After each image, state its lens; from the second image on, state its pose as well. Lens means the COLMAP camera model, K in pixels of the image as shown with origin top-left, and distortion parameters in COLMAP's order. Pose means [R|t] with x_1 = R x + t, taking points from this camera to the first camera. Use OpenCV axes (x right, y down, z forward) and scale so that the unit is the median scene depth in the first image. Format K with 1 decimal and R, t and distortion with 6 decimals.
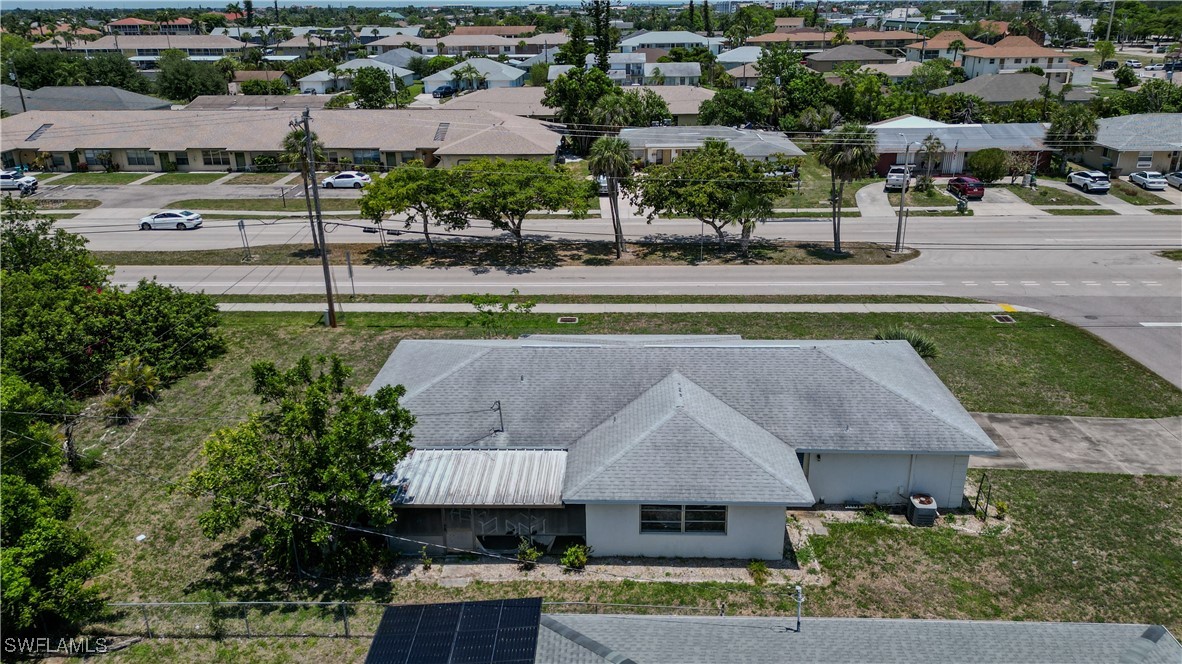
lens RADIAL K [[850.5, 0, 591.0], [0, 850.5, 332.0], [0, 0, 1]] dist [0.110215, -0.086094]
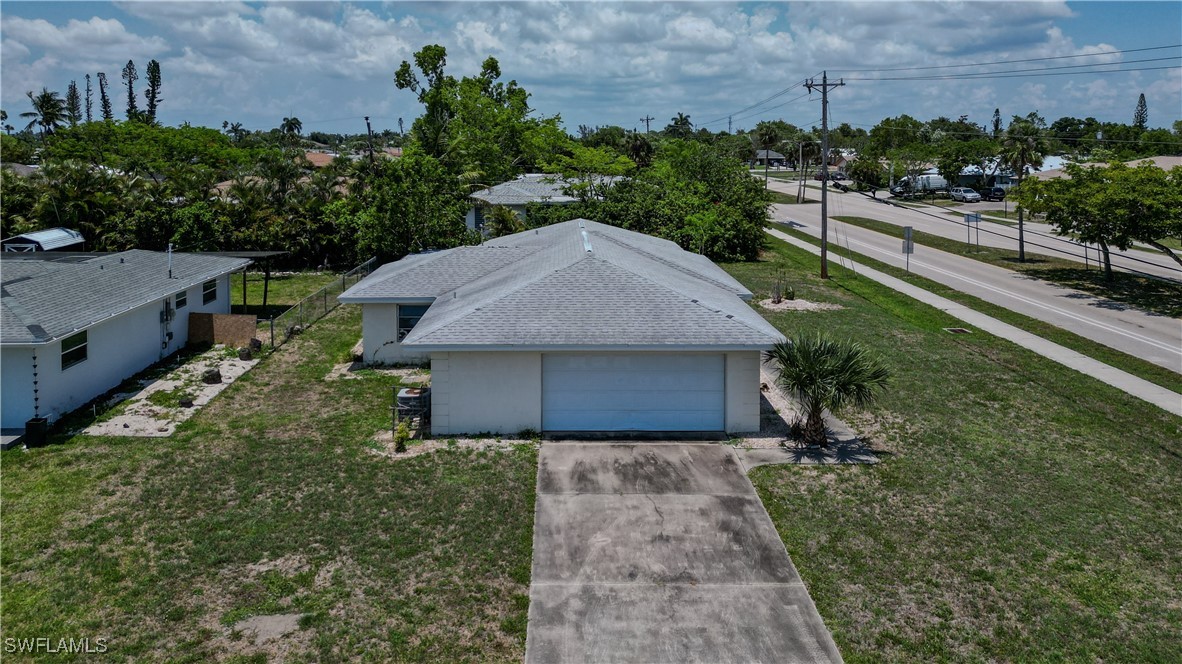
lens RADIAL K [[865.3, 0, 568.7], [0, 865.3, 222.6], [0, 0, 1]] dist [0.079417, -0.098299]
pose [[0.041173, 0.111508, -0.992910, 0.596528], [-0.353057, 0.931268, 0.089945, -0.042081], [0.934696, 0.346850, 0.077712, 0.505703]]
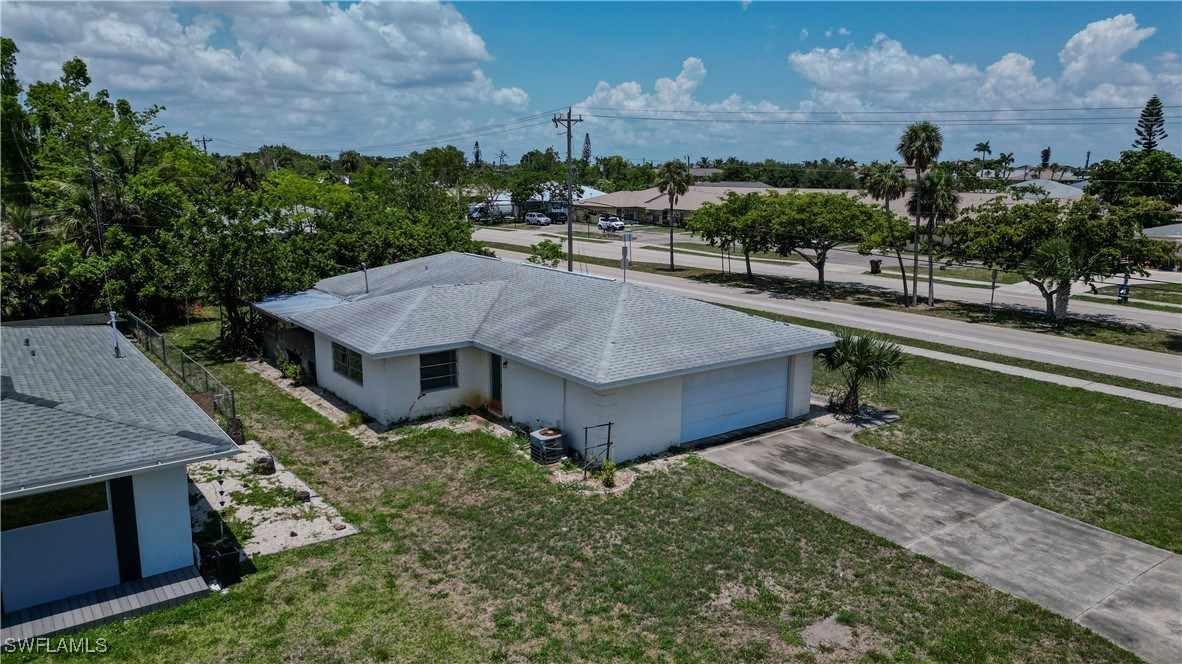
lens RADIAL K [[828.1, 0, 593.1], [0, 828.1, 357.6], [0, 0, 1]] dist [0.077152, -0.081016]
pose [[0.628627, 0.193929, -0.753140, 0.491075], [-0.293957, 0.955818, 0.000759, 0.055945], [0.720012, 0.220913, 0.657860, 0.246507]]
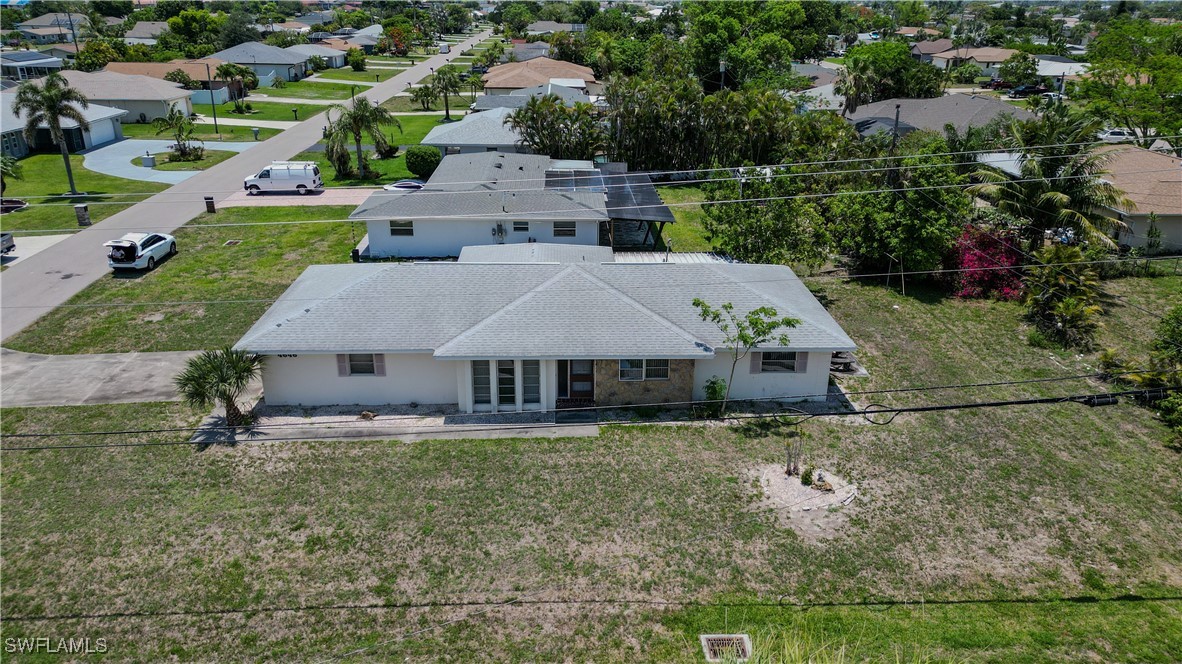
lens RADIAL K [[820.1, 0, 591.0], [0, 820.1, 332.0], [0, 0, 1]] dist [0.106889, -0.141048]
pose [[-0.997307, 0.021157, -0.070220, 0.055197], [-0.031834, 0.737692, 0.674387, -0.340815], [0.066069, 0.674806, -0.735032, 1.012255]]
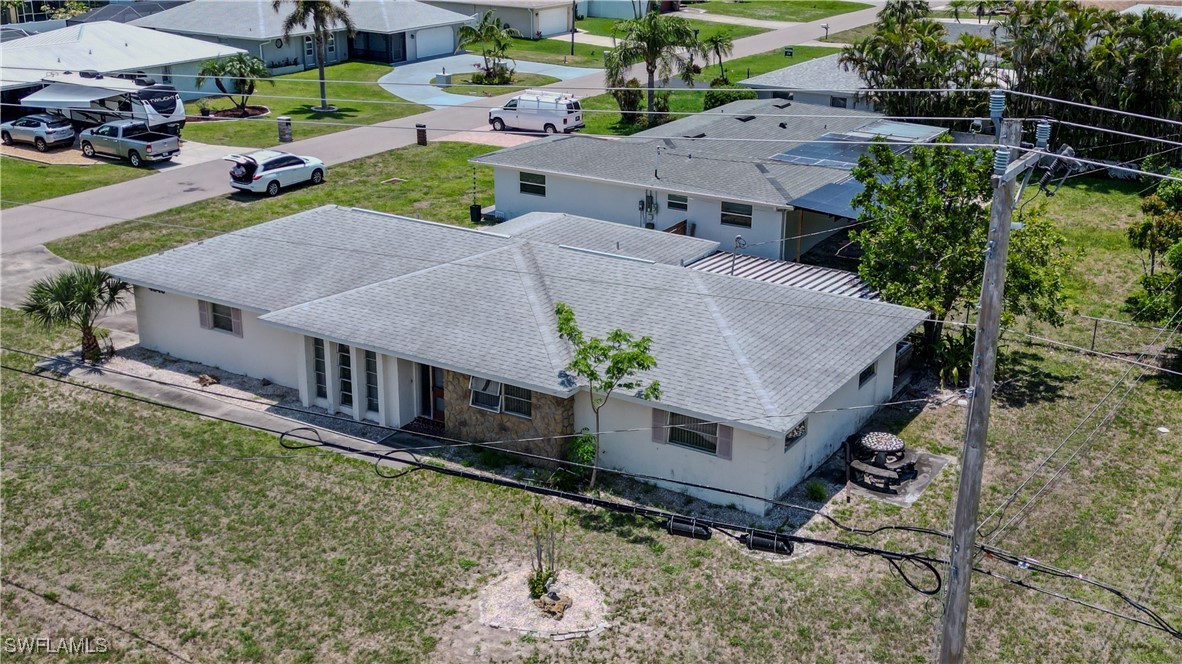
lens RADIAL K [[1298.9, 0, 600.7], [0, 1298.9, 337.1], [0, 0, 1]] dist [0.146653, -0.300942]
pose [[-0.870859, -0.169027, 0.461557, -0.304321], [0.167483, 0.780784, 0.601936, -0.327183], [-0.462120, 0.601504, -0.651643, 0.981324]]
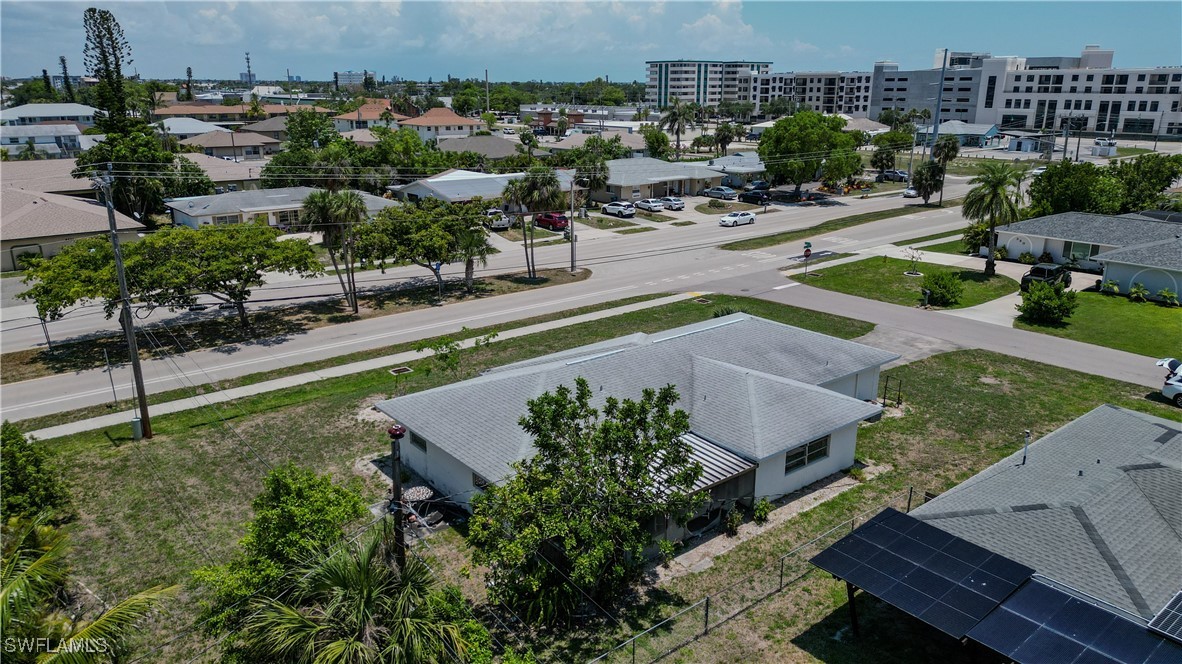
lens RADIAL K [[828.3, 0, 588.3], [0, 828.3, 352.1], [0, 0, 1]] dist [0.068723, -0.065804]
pose [[0.757350, -0.191180, 0.624397, -0.381541], [0.224448, 0.974139, 0.026026, -0.009693], [-0.613225, 0.120434, 0.780673, 0.115160]]
